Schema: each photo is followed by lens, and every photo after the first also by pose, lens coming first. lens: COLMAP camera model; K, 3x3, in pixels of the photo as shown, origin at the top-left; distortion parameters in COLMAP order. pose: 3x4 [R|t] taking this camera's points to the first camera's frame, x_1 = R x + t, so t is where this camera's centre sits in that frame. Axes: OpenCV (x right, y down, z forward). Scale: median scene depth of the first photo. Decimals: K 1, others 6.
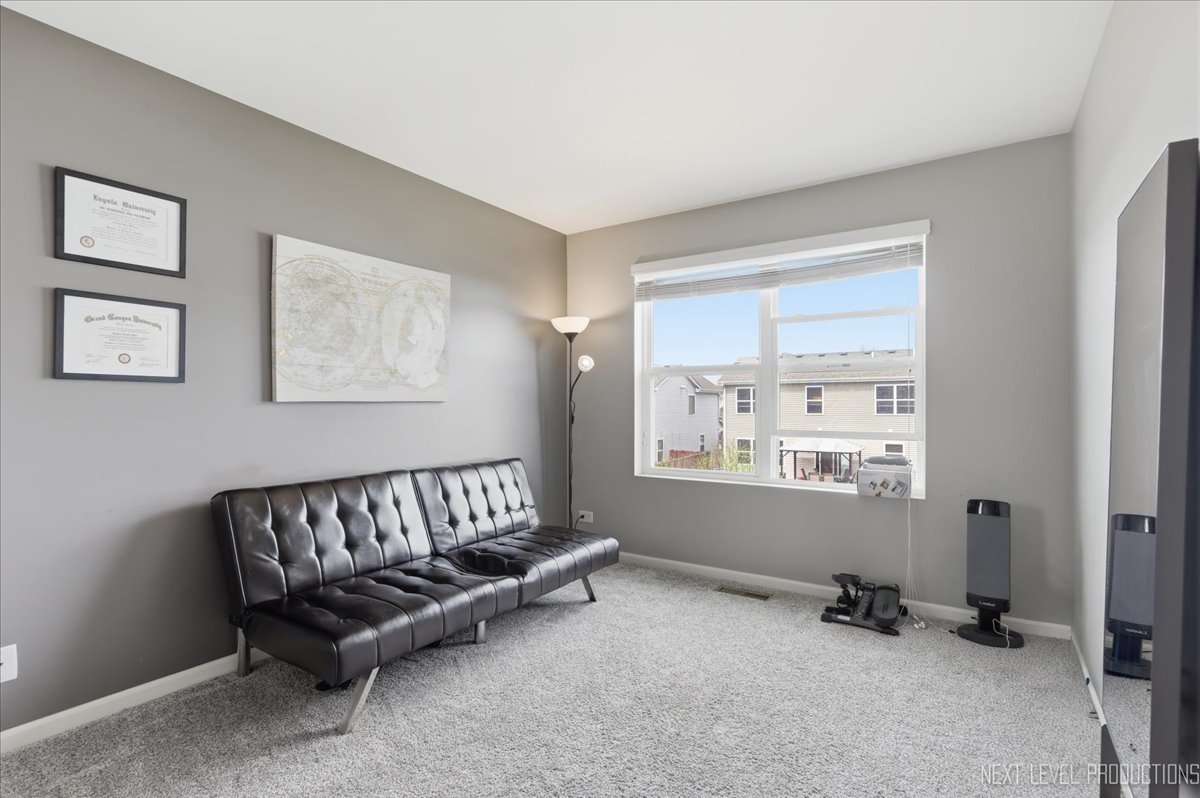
lens RADIAL K [[568.1, 0, 596.8], [0, 568.1, 402.4], [0, 0, 1]] dist [-0.002702, 0.000079]
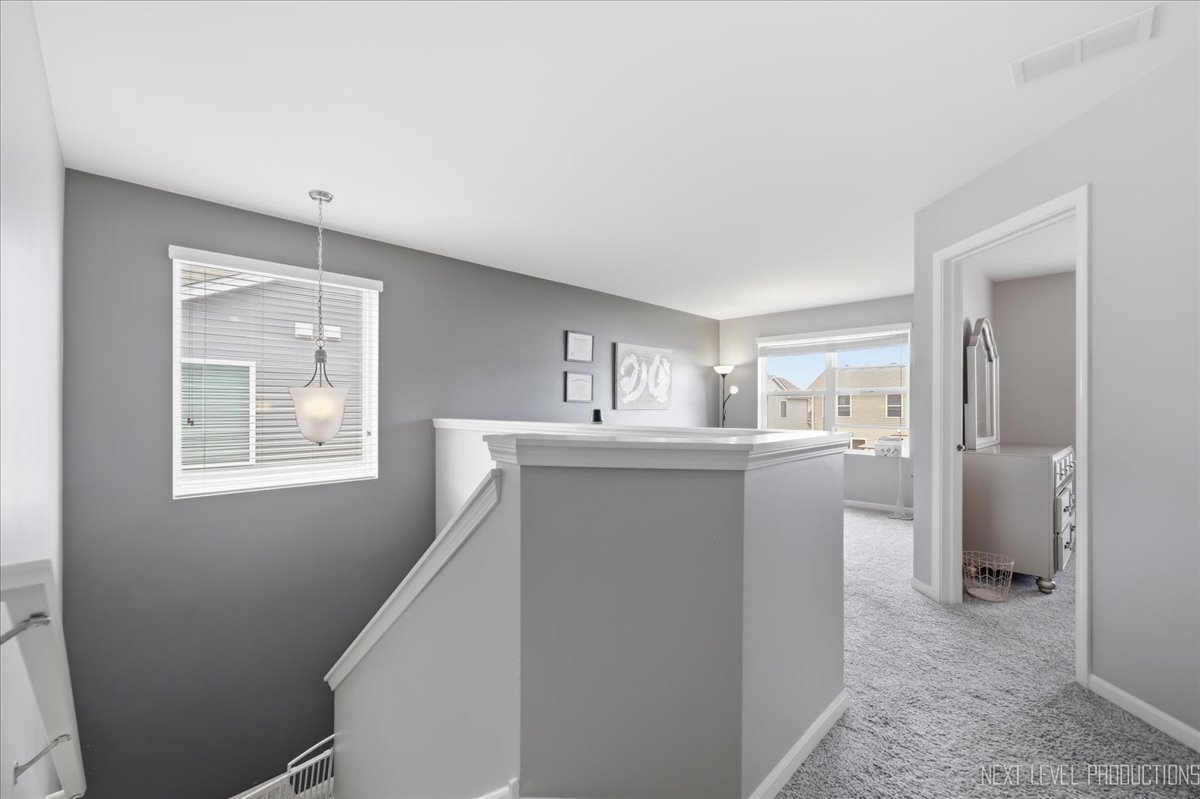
lens RADIAL K [[490.3, 0, 605.9], [0, 490.3, 401.1], [0, 0, 1]] dist [0.001565, 0.000062]
pose [[0.983875, 0.002486, -0.178841, -0.164291], [-0.004090, 0.999955, -0.008601, -0.013627], [0.178812, 0.009194, 0.983840, -0.832116]]
